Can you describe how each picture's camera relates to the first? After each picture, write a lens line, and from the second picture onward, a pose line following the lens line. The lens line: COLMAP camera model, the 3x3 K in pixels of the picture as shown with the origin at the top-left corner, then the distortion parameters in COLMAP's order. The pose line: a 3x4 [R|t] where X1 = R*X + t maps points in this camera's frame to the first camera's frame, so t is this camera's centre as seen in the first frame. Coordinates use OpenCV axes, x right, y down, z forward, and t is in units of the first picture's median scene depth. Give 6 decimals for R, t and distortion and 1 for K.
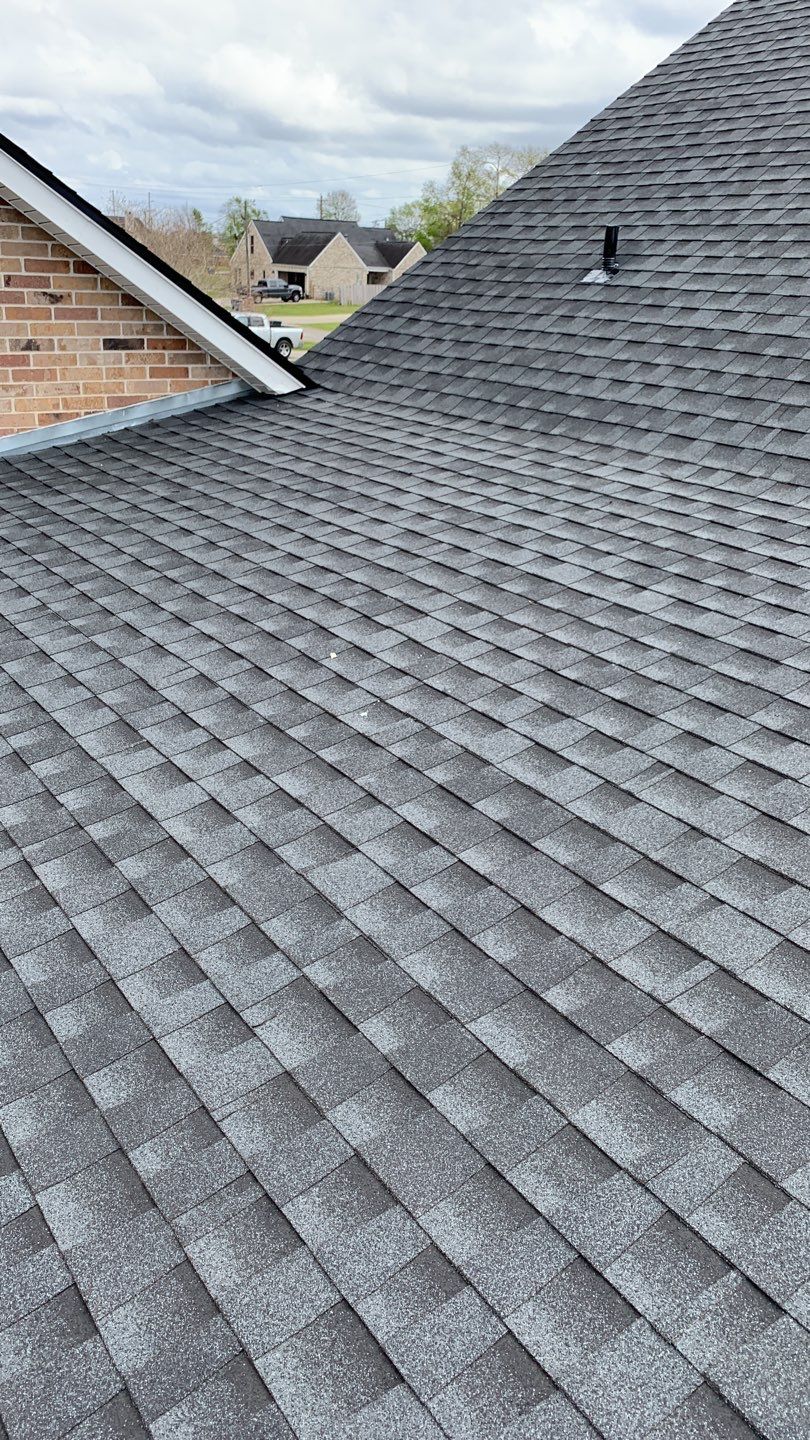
lens RADIAL K [[1143.3, 0, 405.0], [0, 1143.3, 720.0], [0, 0, 1]] dist [0.045443, -0.031636]
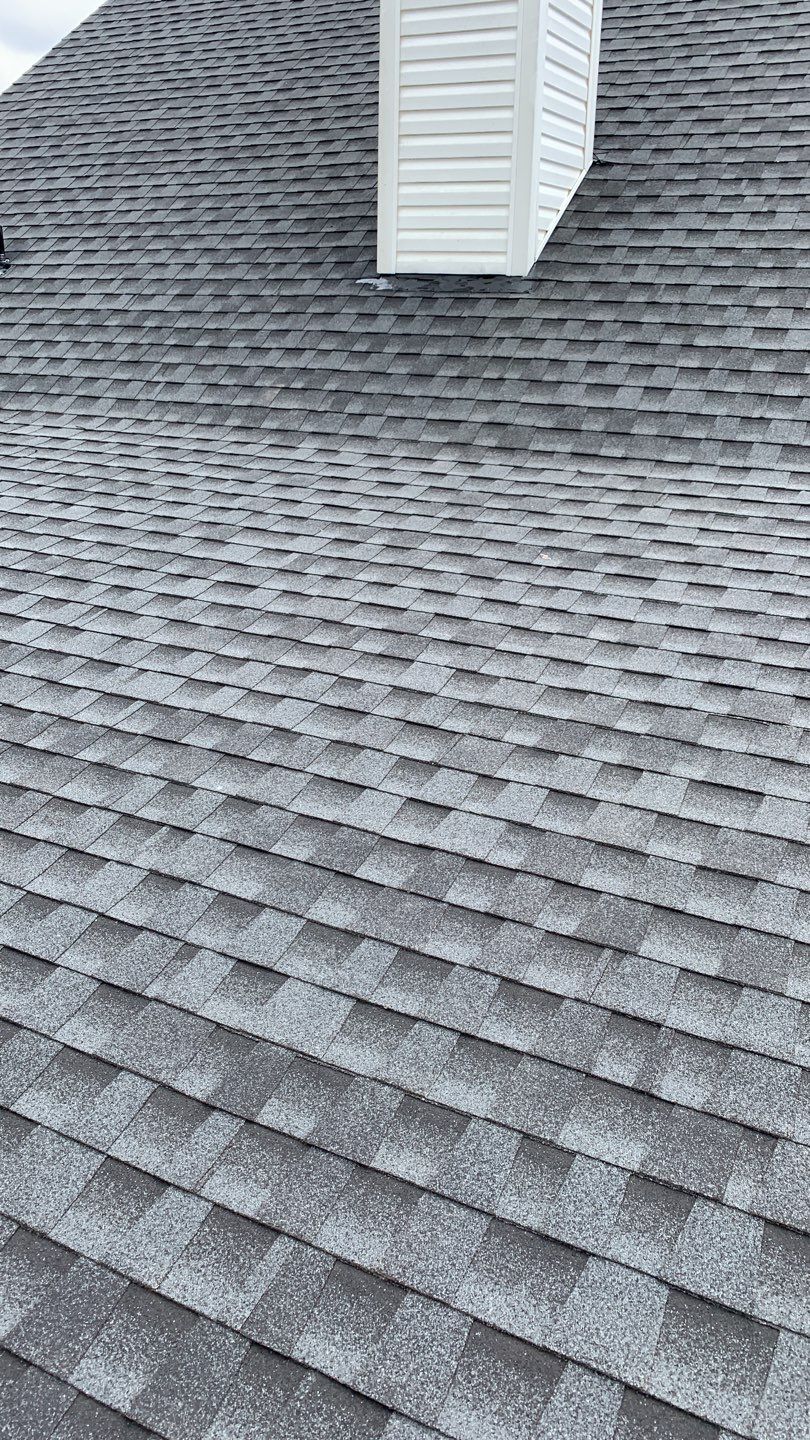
lens RADIAL K [[1143.3, 0, 405.0], [0, 1143.3, 720.0], [0, 0, 1]] dist [0.045443, -0.031636]
pose [[0.893718, -0.185261, 0.408591, -0.014828], [0.191031, 0.981211, 0.027049, 0.114179], [-0.405925, 0.053879, 0.912317, -0.203838]]
